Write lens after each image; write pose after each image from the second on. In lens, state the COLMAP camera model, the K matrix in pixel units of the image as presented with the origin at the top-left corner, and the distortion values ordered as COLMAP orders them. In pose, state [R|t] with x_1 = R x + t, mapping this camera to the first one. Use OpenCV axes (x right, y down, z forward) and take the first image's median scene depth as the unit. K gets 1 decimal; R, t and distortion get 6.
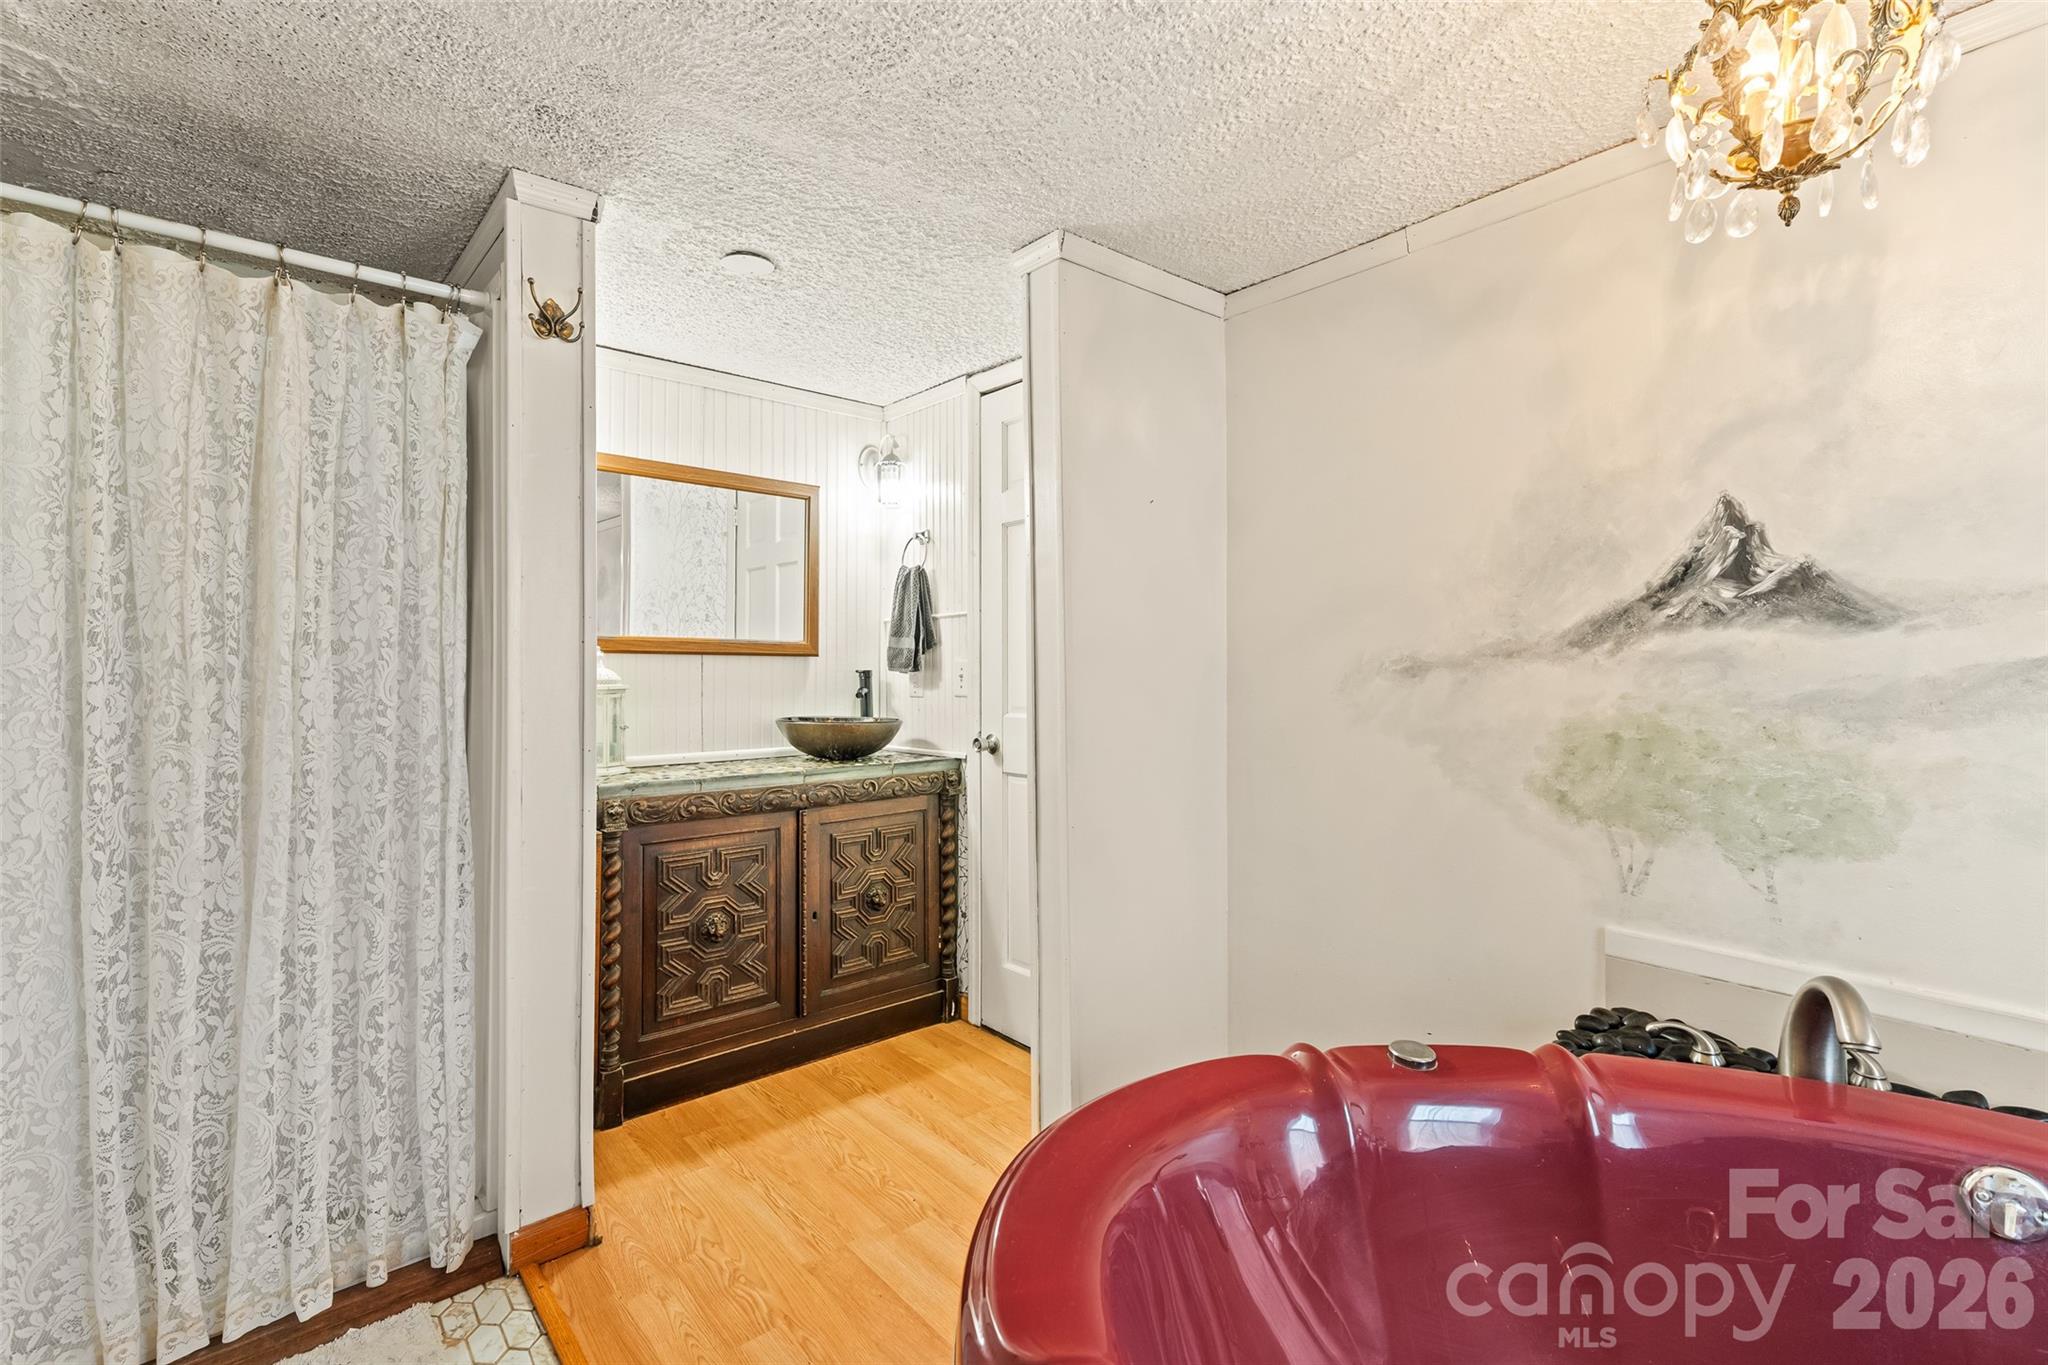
lens RADIAL K [[915.6, 0, 1020.9], [0, 915.6, 675.1], [0, 0, 1]] dist [0.021036, -0.000749]
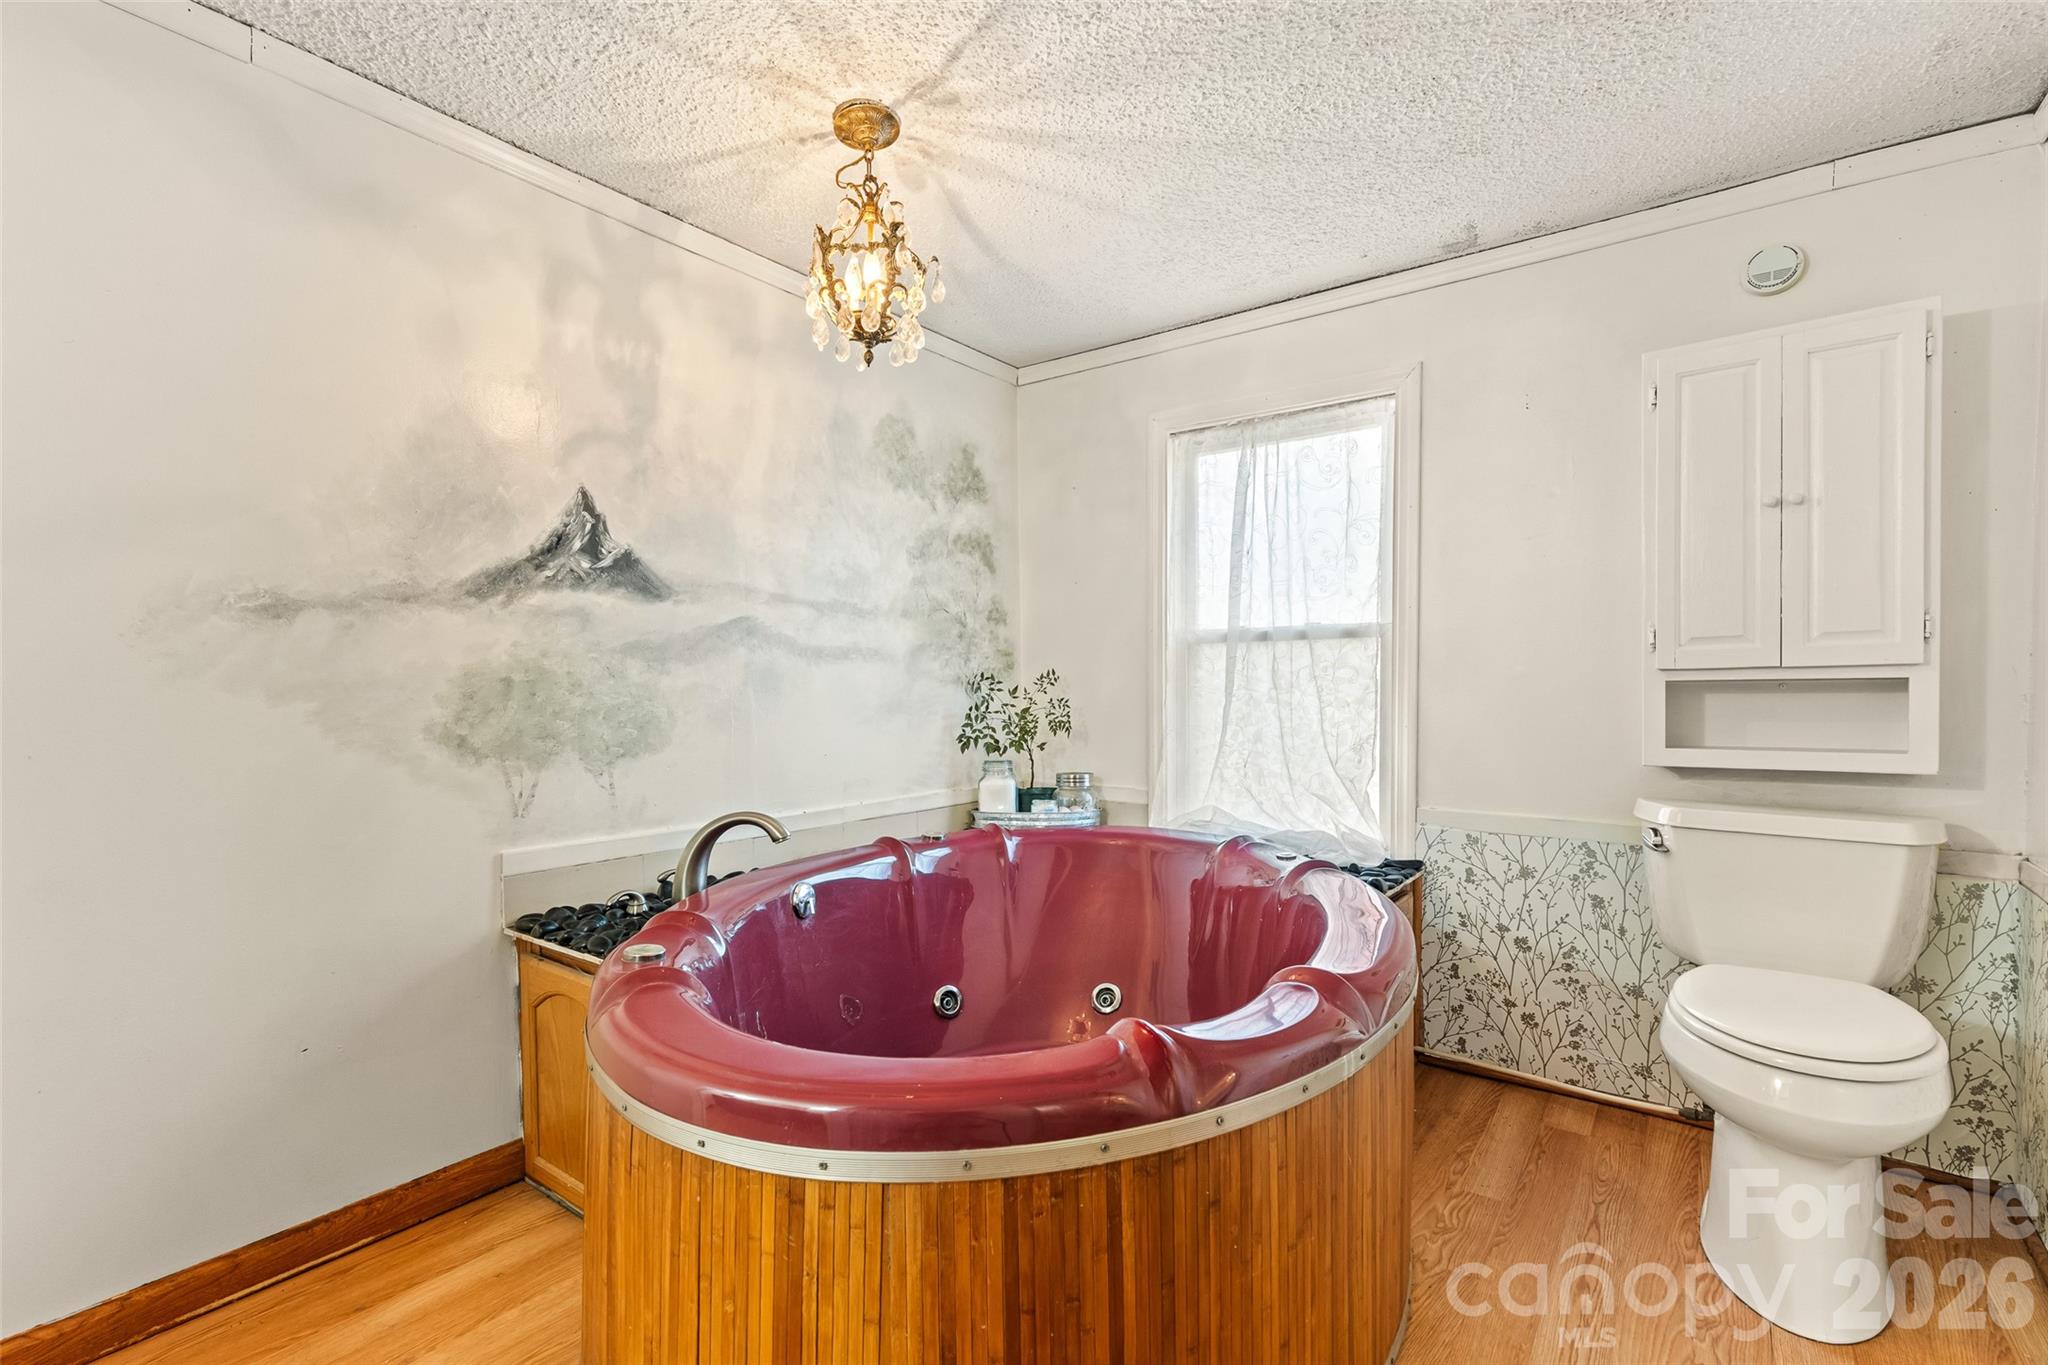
lens RADIAL K [[915.6, 0, 1020.9], [0, 915.6, 675.1], [0, 0, 1]] dist [0.021036, -0.000749]
pose [[-0.218776, -0.020089, 0.975568, -0.599208], [-0.017612, 0.999706, 0.016636, 0.032545], [-0.975616, -0.013542, -0.219066, 0.666708]]
